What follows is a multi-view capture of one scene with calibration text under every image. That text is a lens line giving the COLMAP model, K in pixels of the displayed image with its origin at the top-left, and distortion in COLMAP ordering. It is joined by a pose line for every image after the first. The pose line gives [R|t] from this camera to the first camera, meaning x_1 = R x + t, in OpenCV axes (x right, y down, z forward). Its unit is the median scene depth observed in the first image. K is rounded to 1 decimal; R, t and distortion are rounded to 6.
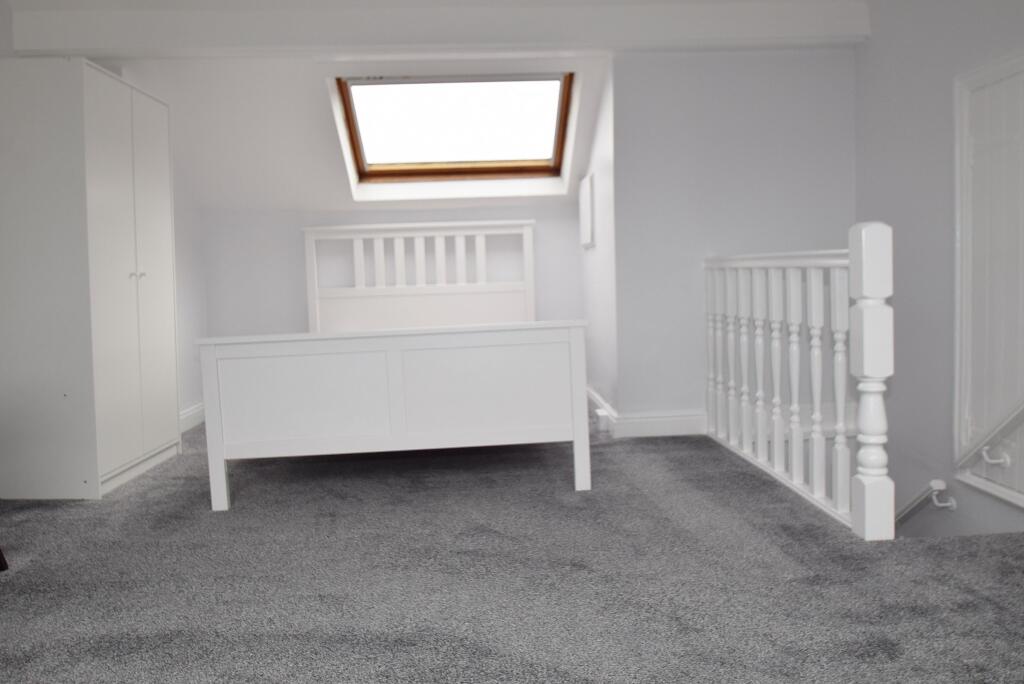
lens RADIAL K [[753.0, 0, 511.8], [0, 753.0, 338.8], [0, 0, 1]] dist [-0.001550, -0.001775]
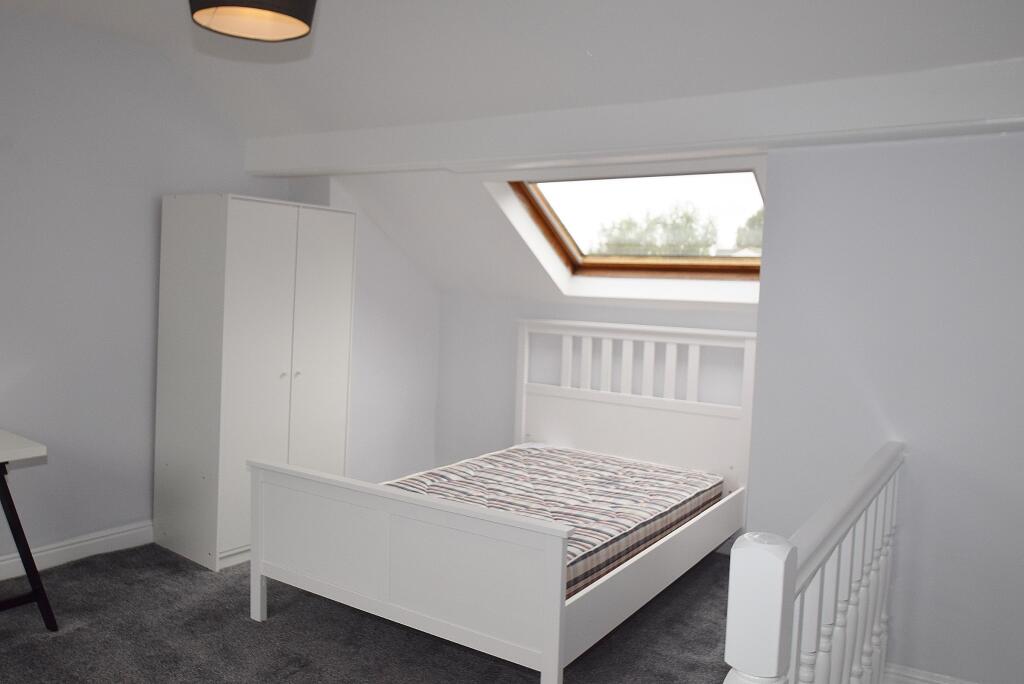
lens RADIAL K [[786.3, 0, 511.9], [0, 786.3, 343.1], [0, 0, 1]] dist [-0.051879, -0.002858]
pose [[0.809839, 0.104052, -0.577351, 0.297715], [-0.114957, 0.993212, 0.017752, -0.132563], [0.575279, 0.051994, 0.816303, 0.175635]]
